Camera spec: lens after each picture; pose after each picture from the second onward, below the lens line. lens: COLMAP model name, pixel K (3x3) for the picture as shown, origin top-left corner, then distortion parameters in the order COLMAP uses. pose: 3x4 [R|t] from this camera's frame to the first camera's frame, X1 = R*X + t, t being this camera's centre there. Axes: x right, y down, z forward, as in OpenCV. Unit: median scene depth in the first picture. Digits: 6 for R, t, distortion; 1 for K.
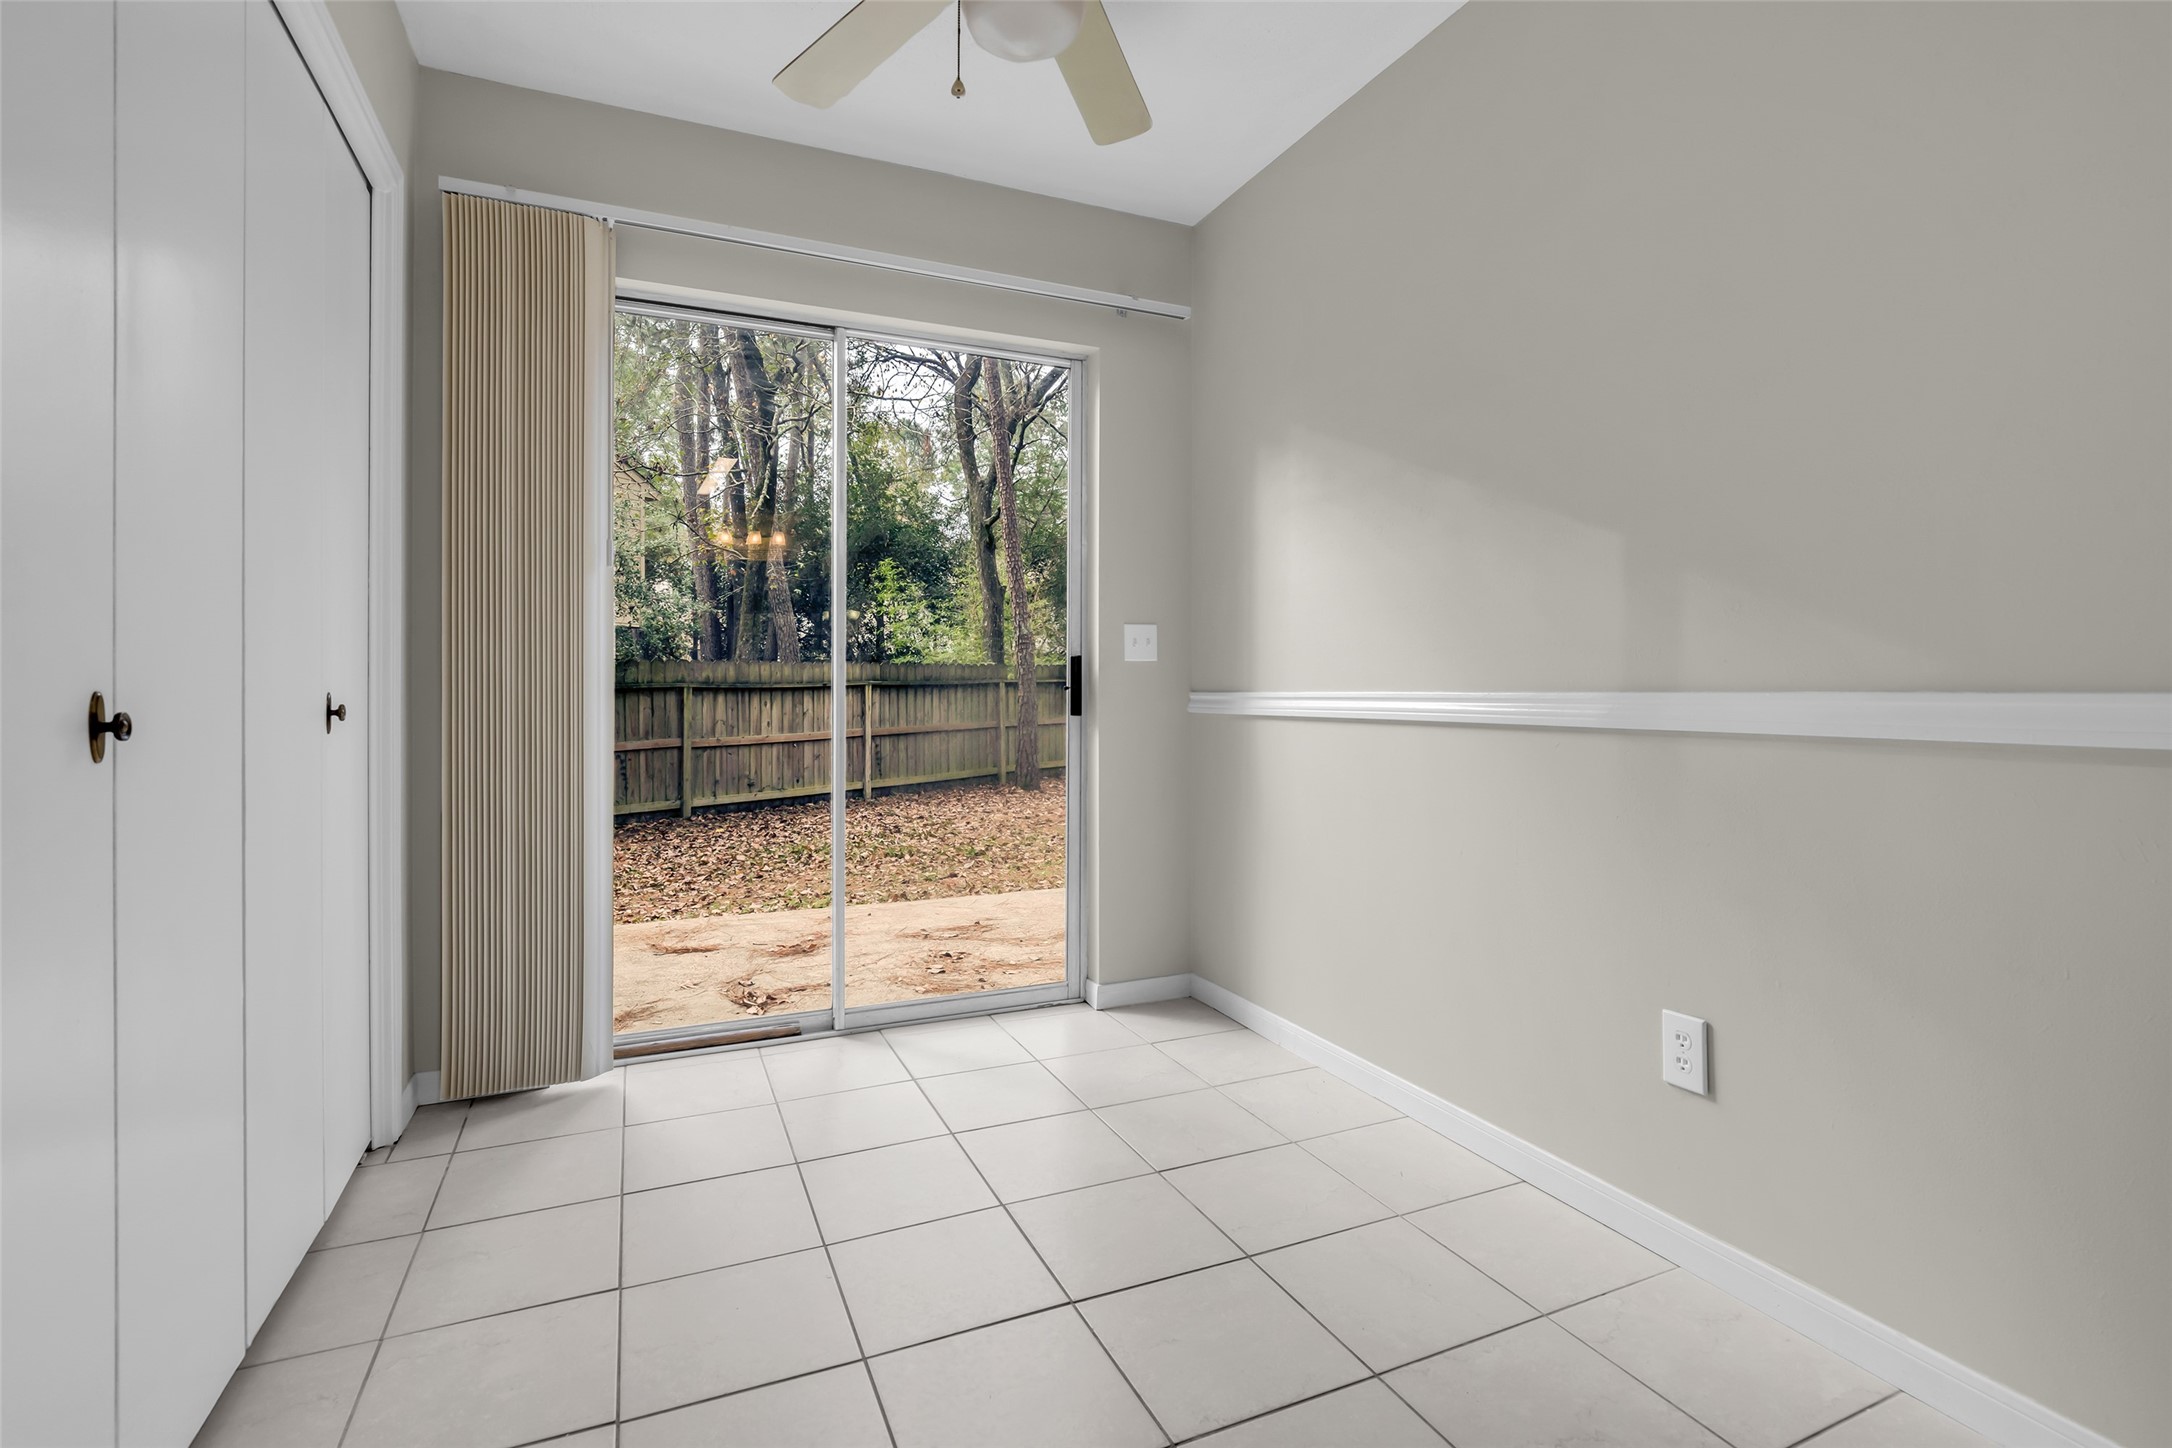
lens RADIAL K [[1021.7, 0, 1075.1], [0, 1021.7, 691.9], [0, 0, 1]] dist [-0.005127, 0.000231]
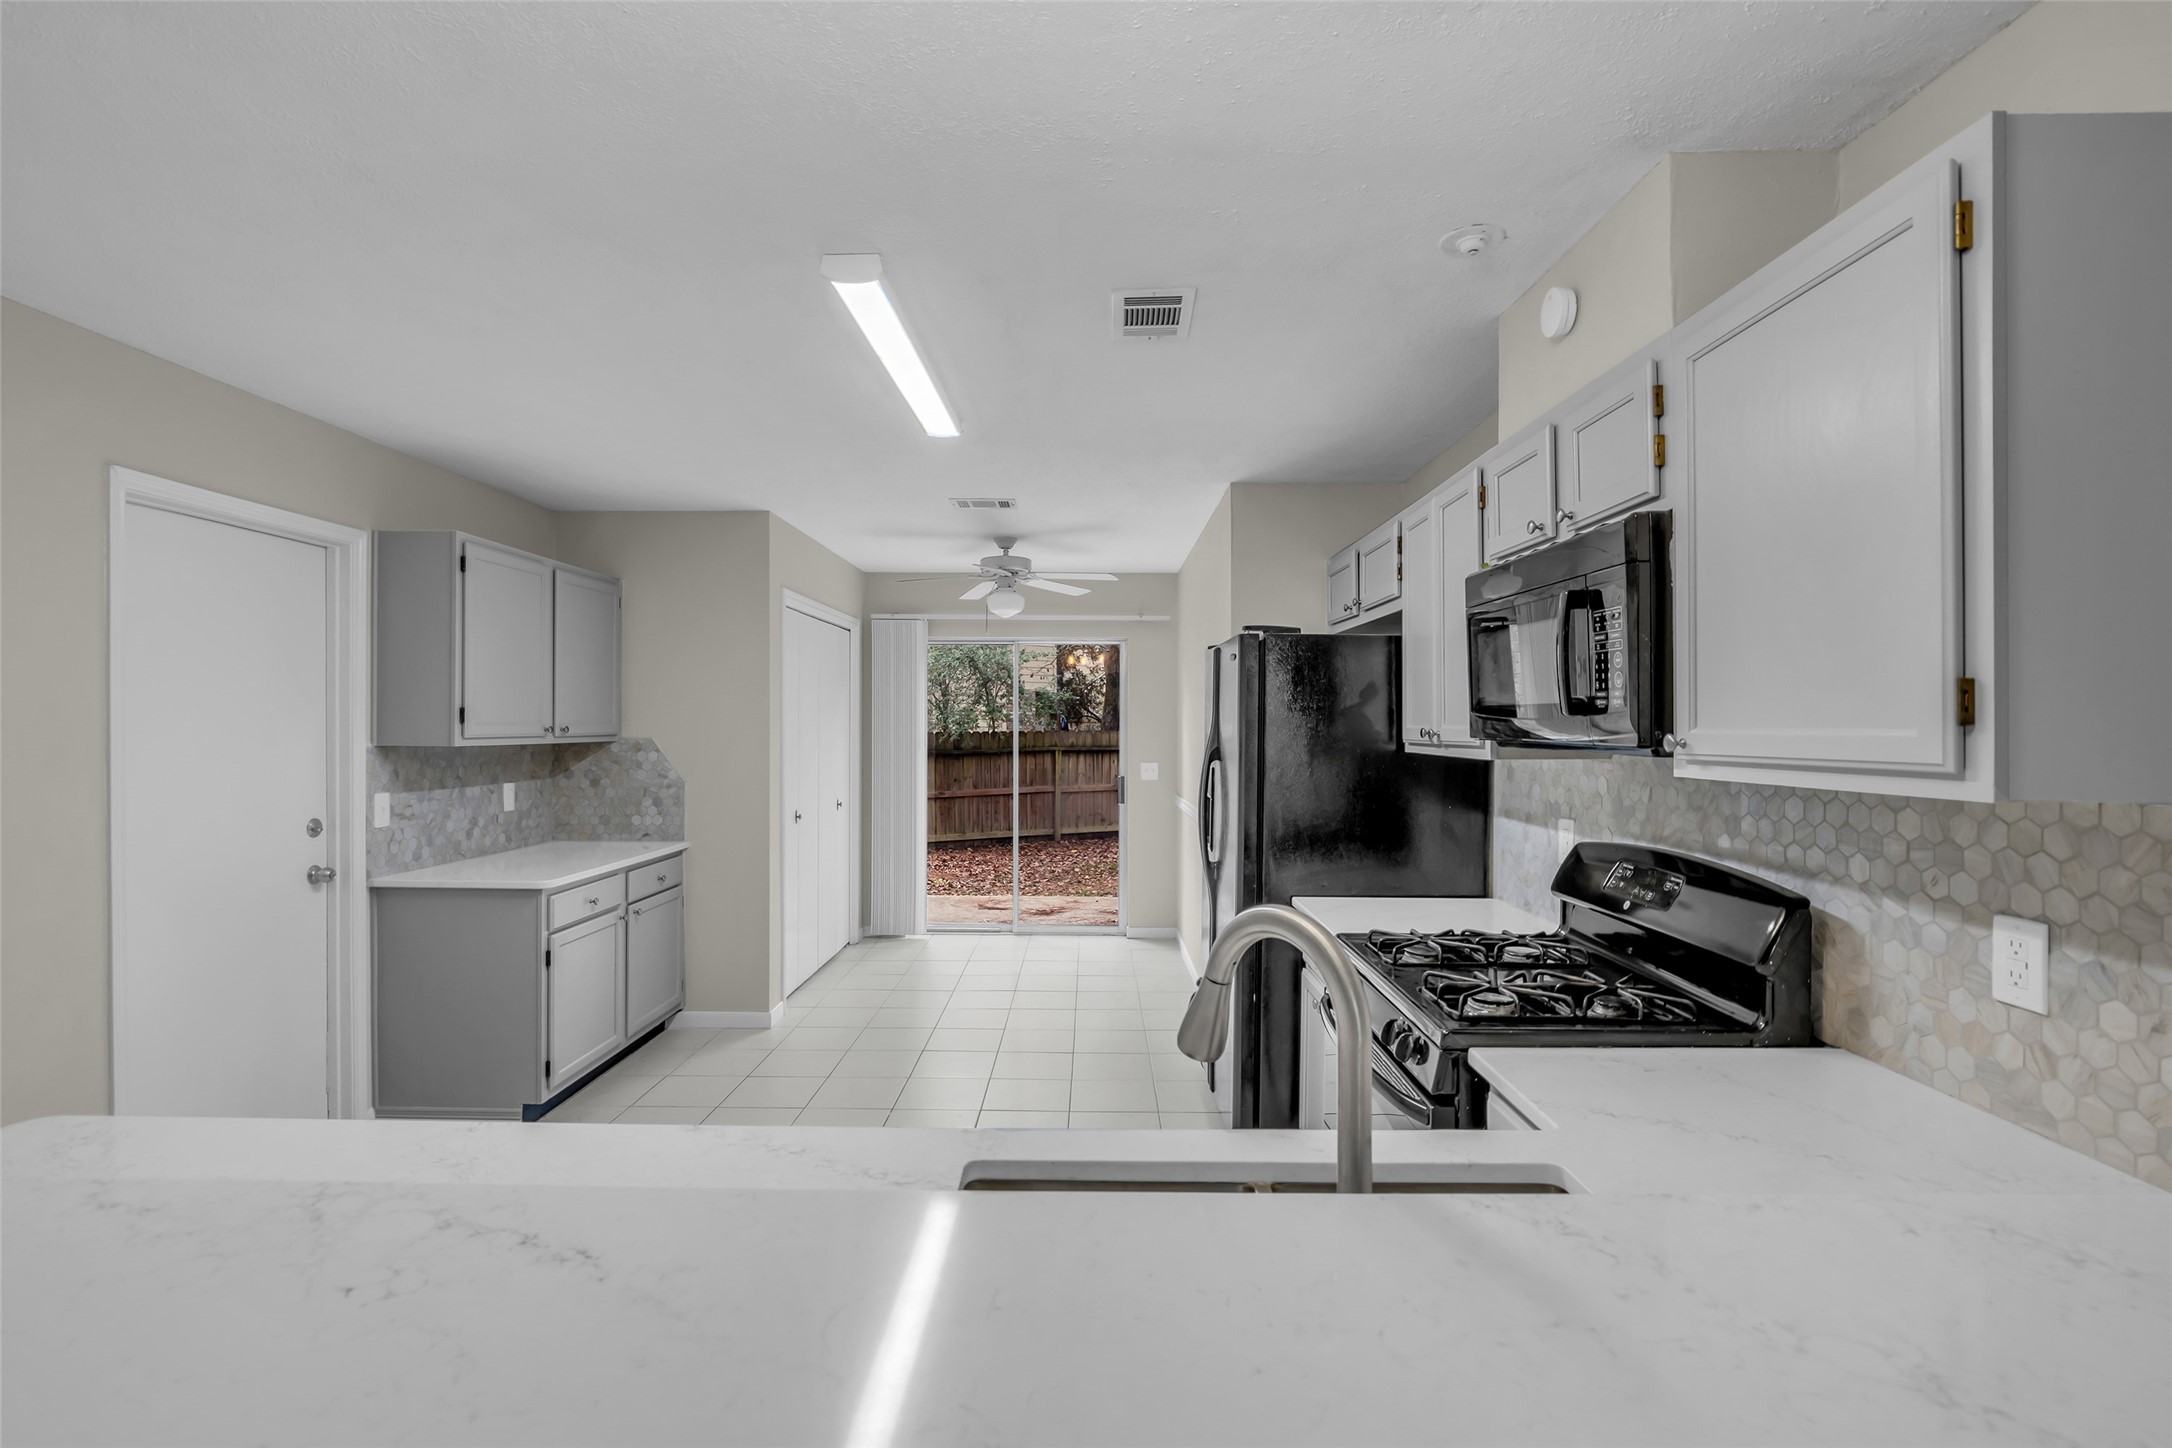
lens RADIAL K [[1001.5, 0, 1067.5], [0, 1001.5, 728.7], [0, 0, 1]] dist [-0.004992, 0.000214]
pose [[0.909055, 0.005588, -0.416640, 0.216170], [-0.004572, 0.999984, 0.003436, -0.039483], [0.416652, -0.001218, 0.909065, -0.272648]]
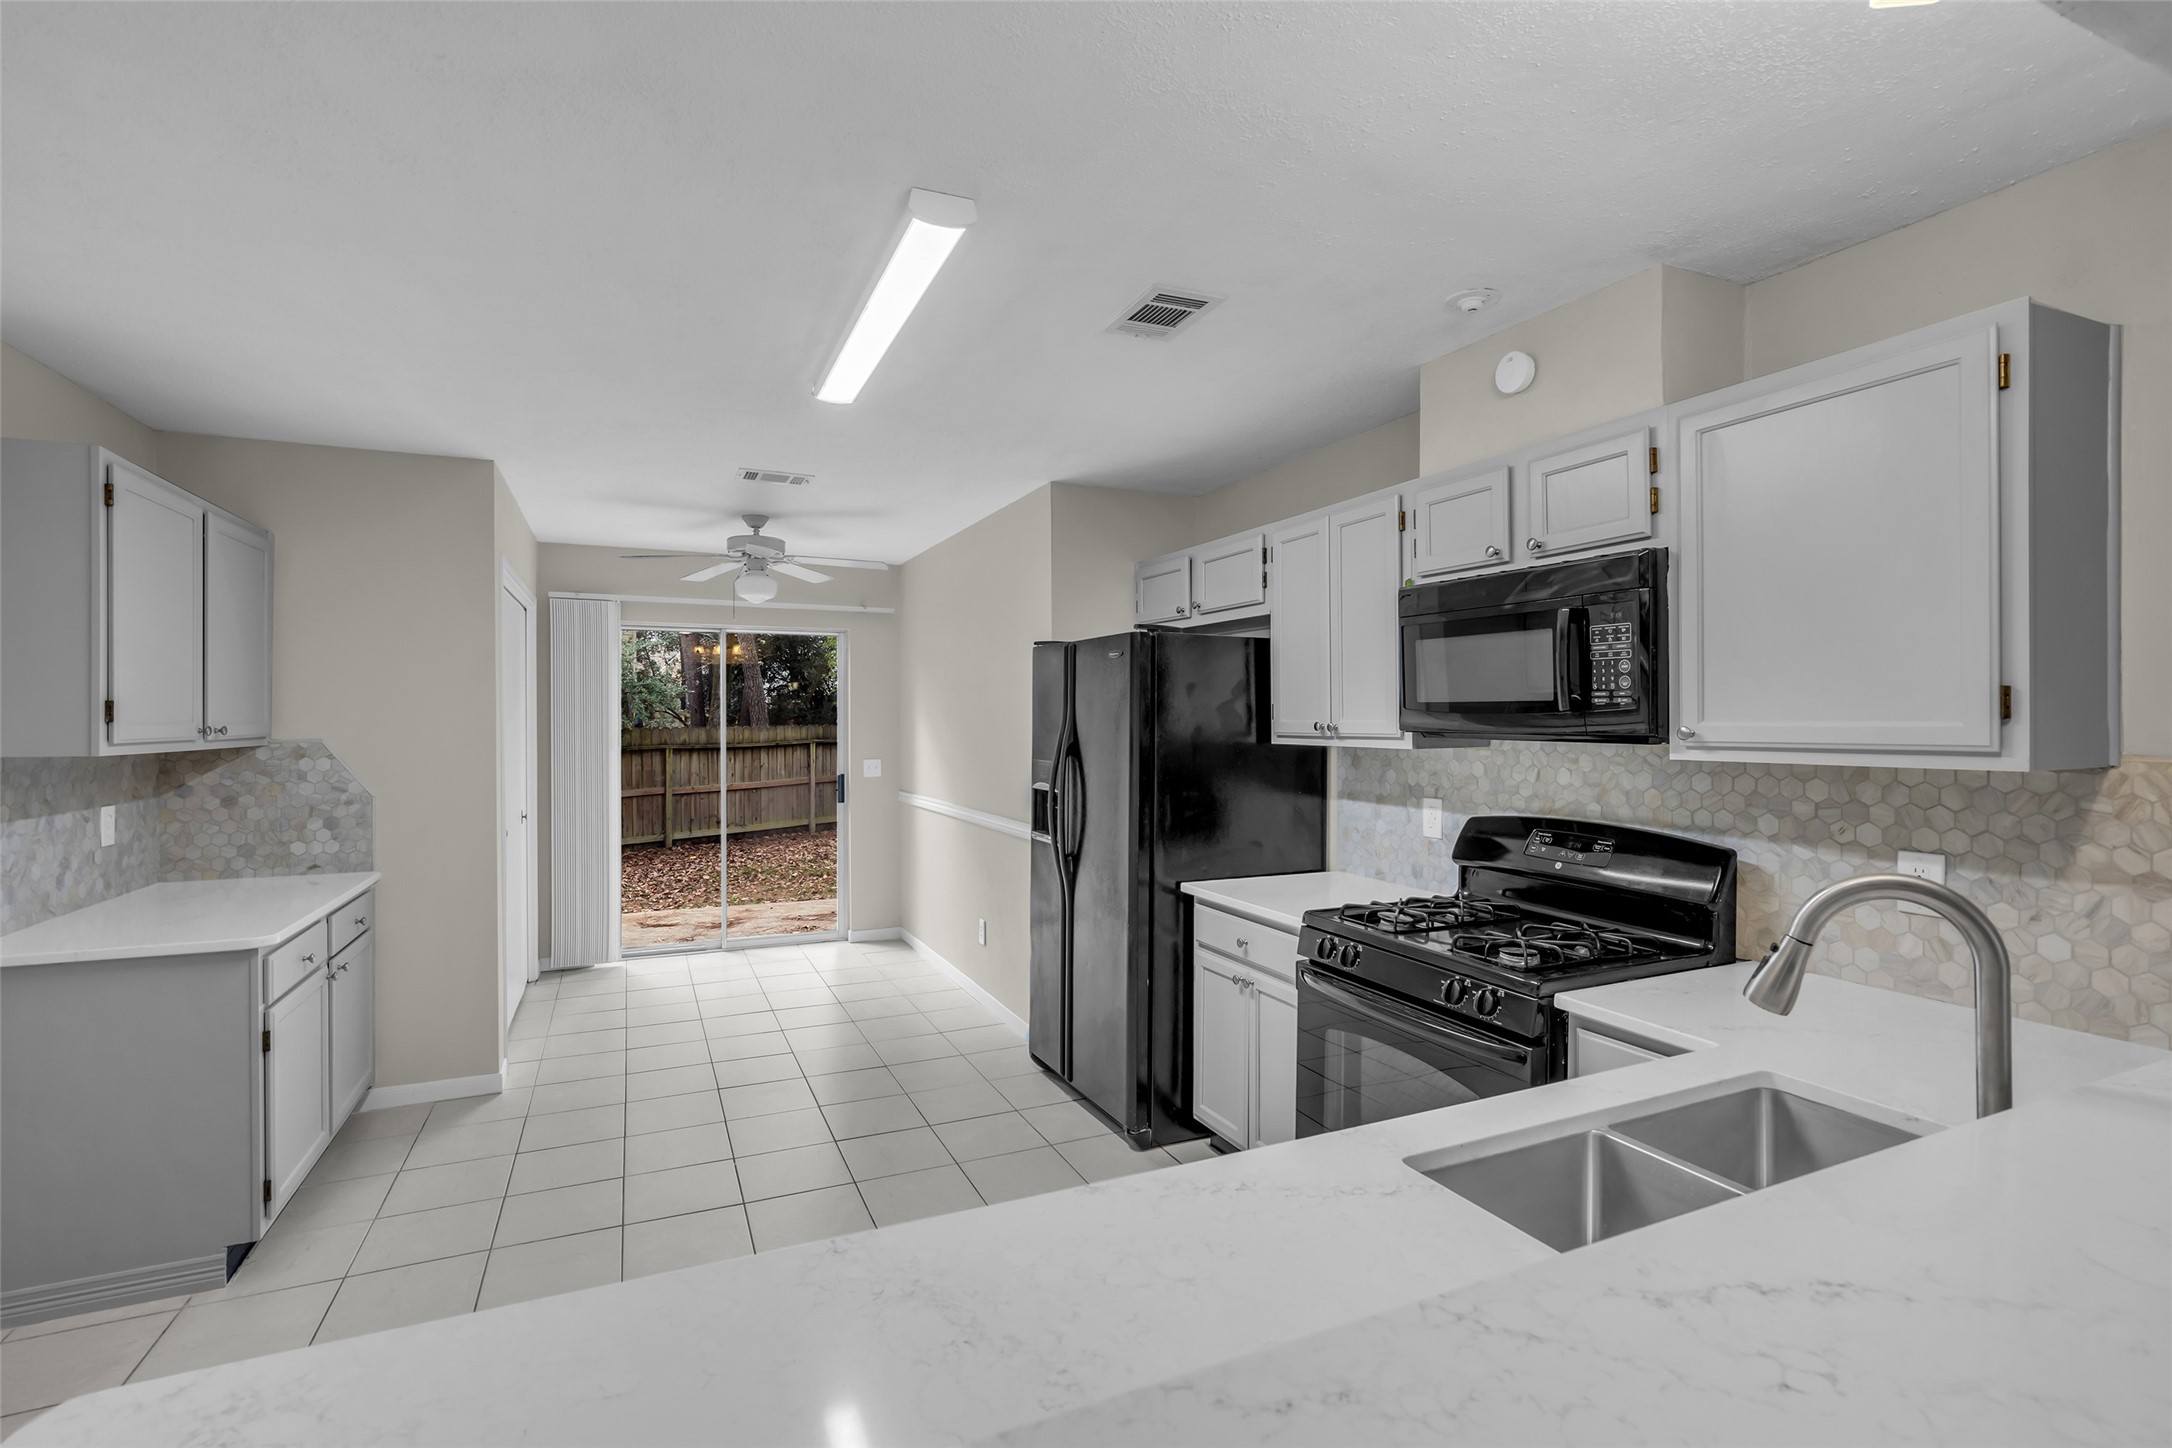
lens RADIAL K [[1001.5, 0, 1067.5], [0, 1001.5, 728.7], [0, 0, 1]] dist [-0.004992, 0.000214]
pose [[0.999980, -0.000625, 0.006263, 0.123423], [0.000575, 0.999968, 0.007958, -0.039618], [-0.006268, -0.007954, 0.999949, -0.286975]]
